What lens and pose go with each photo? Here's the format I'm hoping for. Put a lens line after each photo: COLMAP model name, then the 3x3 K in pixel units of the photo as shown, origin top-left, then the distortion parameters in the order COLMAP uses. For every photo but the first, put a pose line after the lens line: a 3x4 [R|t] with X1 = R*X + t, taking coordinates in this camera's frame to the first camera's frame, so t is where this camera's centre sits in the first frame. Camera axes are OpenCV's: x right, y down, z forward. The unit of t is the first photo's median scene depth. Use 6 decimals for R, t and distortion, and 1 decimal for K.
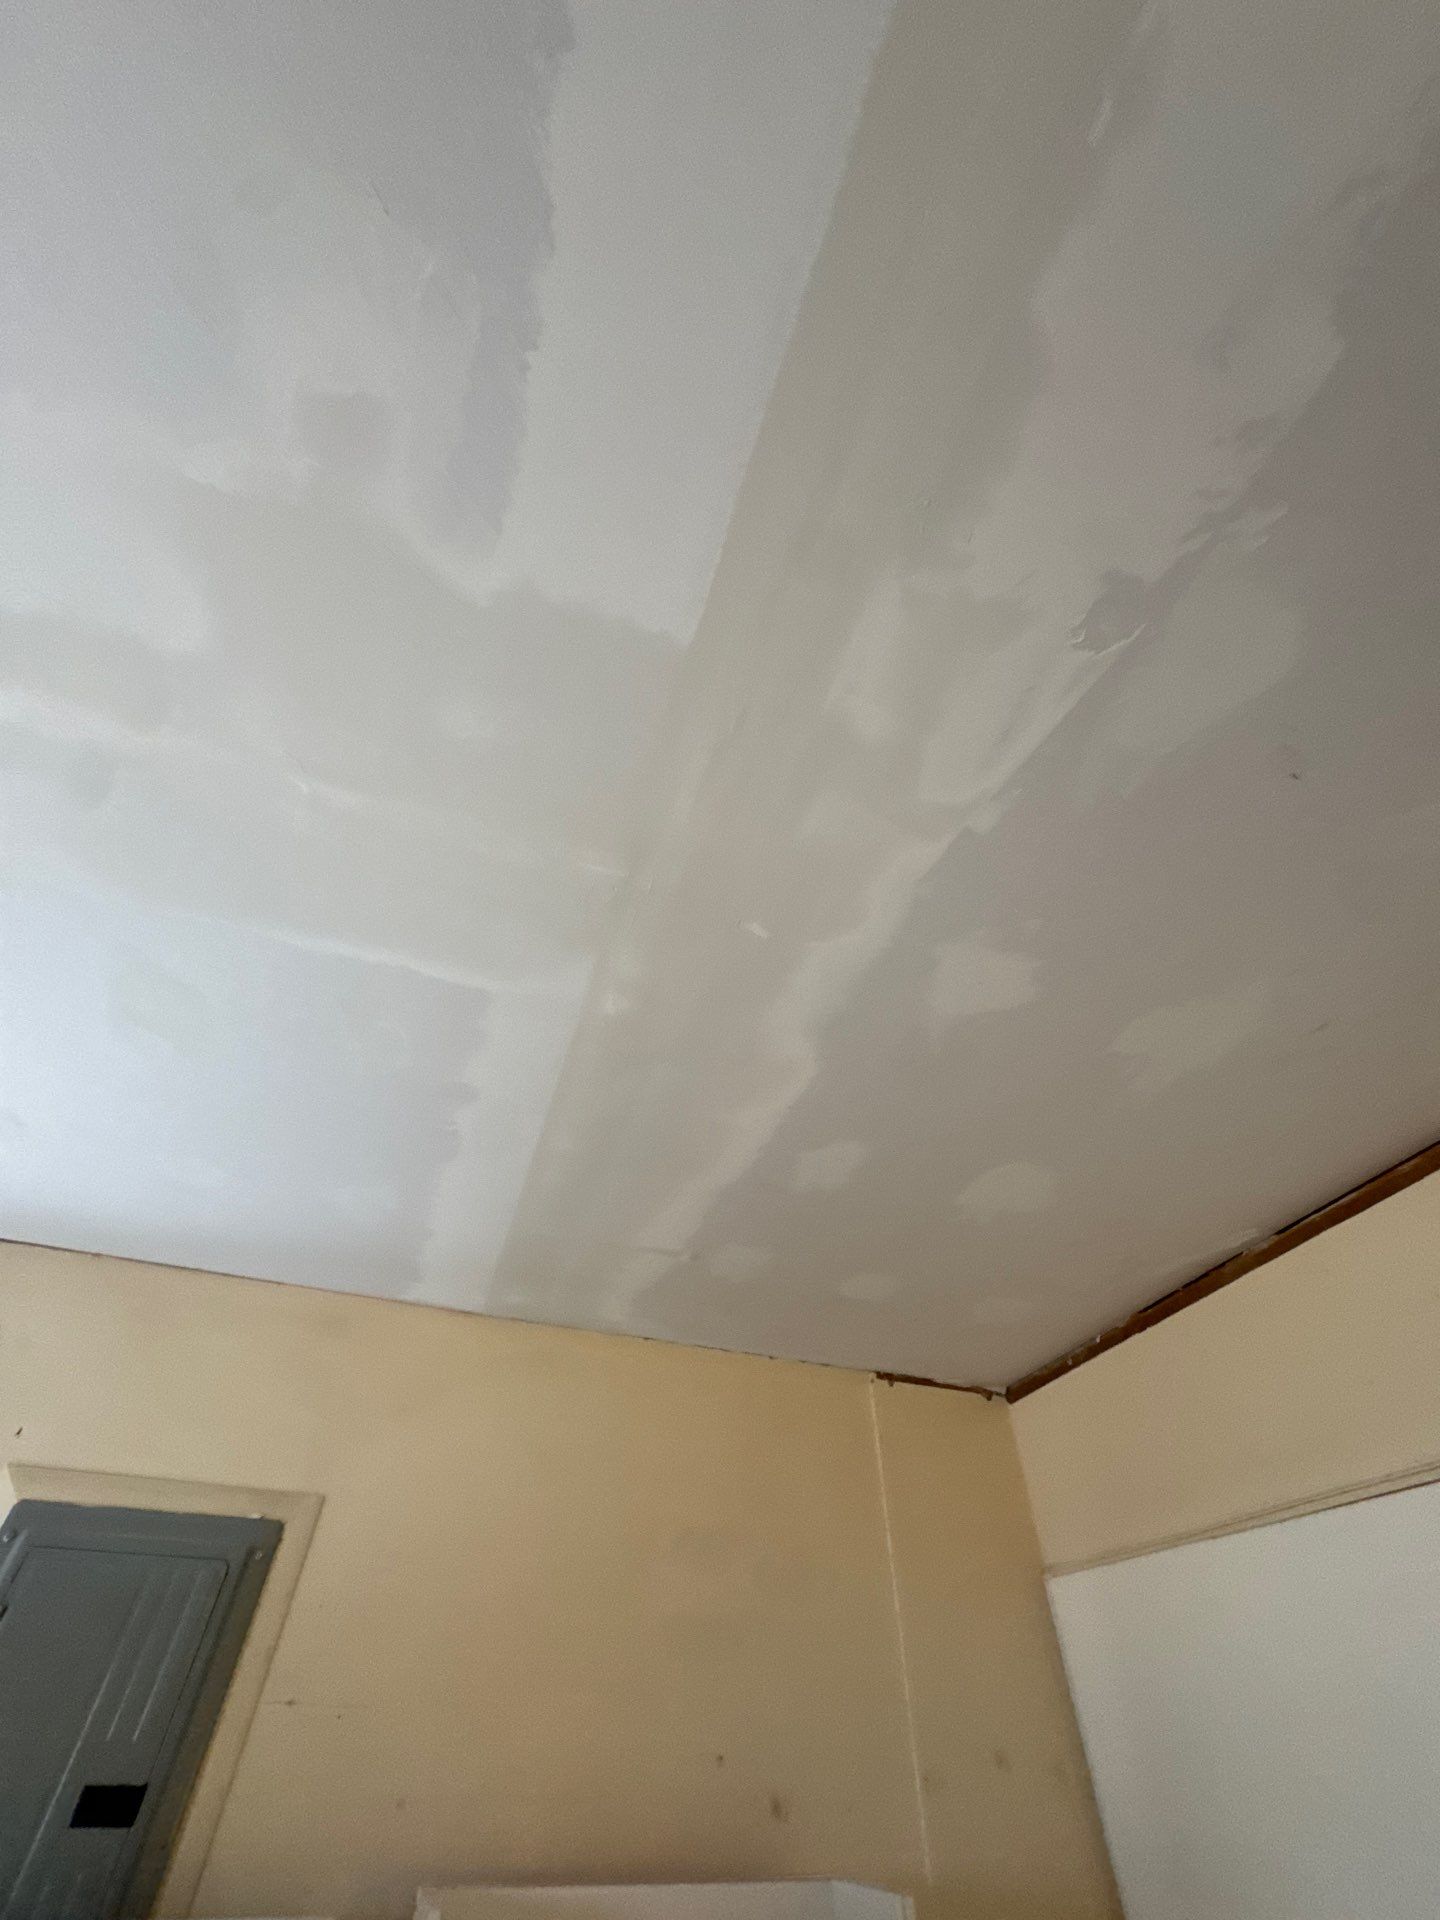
lens RADIAL K [[763.0, 0, 720.0], [0, 763.0, 960.0], [0, 0, 1]] dist [-0.004142, 0.000420]
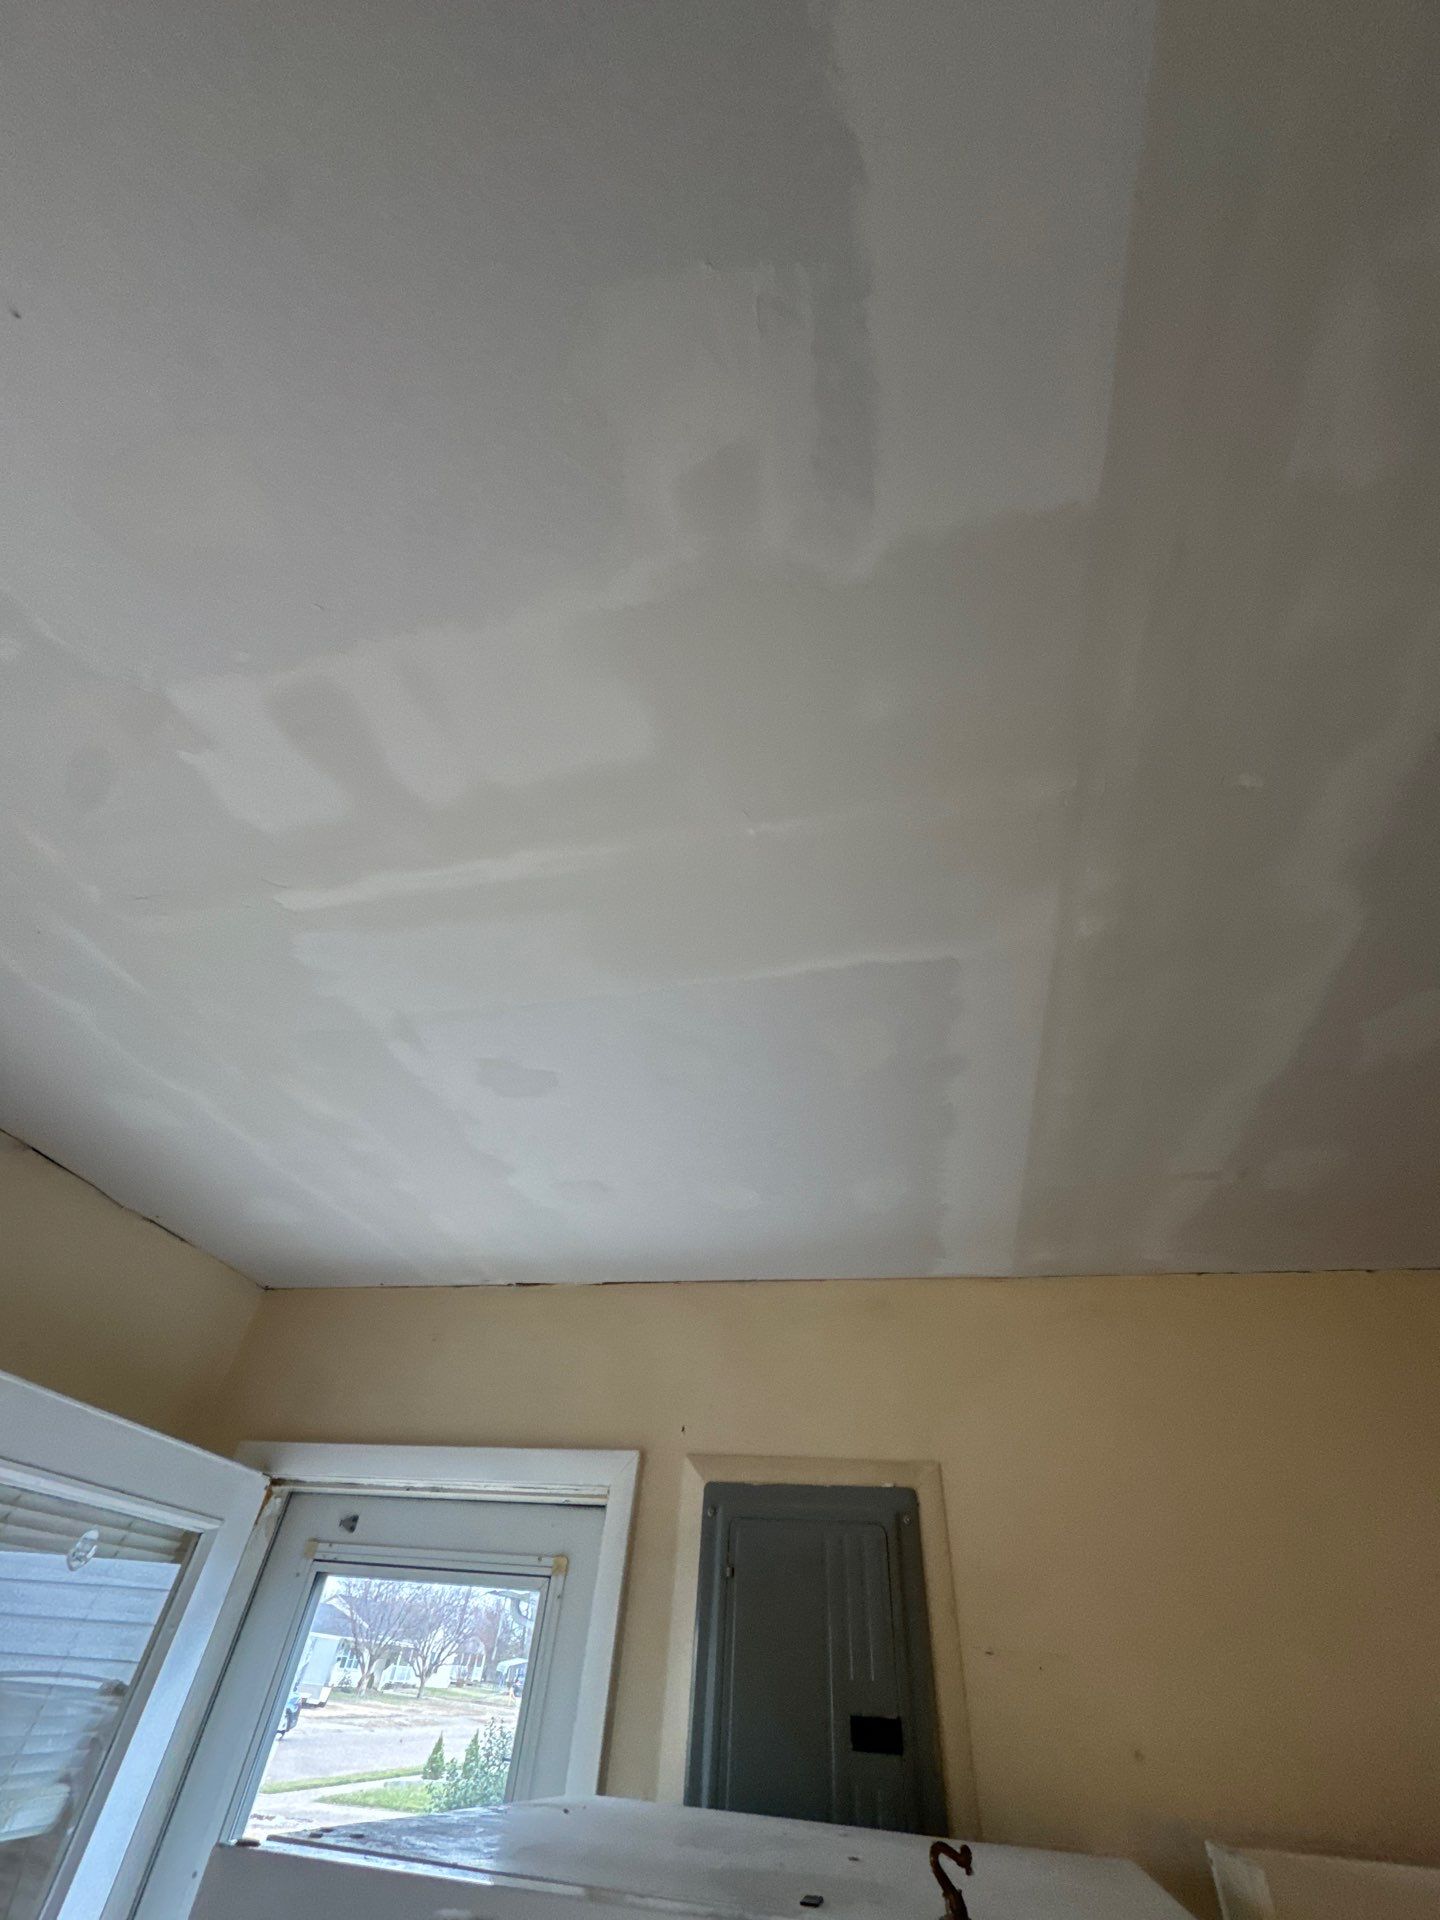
lens RADIAL K [[760.8, 0, 720.0], [0, 760.8, 960.0], [0, 0, 1]] dist [-0.005126, 0.000690]
pose [[0.848777, -0.333415, -0.410381, -0.116661], [0.345745, 0.937184, -0.046325, -0.011652], [0.400048, -0.102568, 0.910737, -0.016816]]
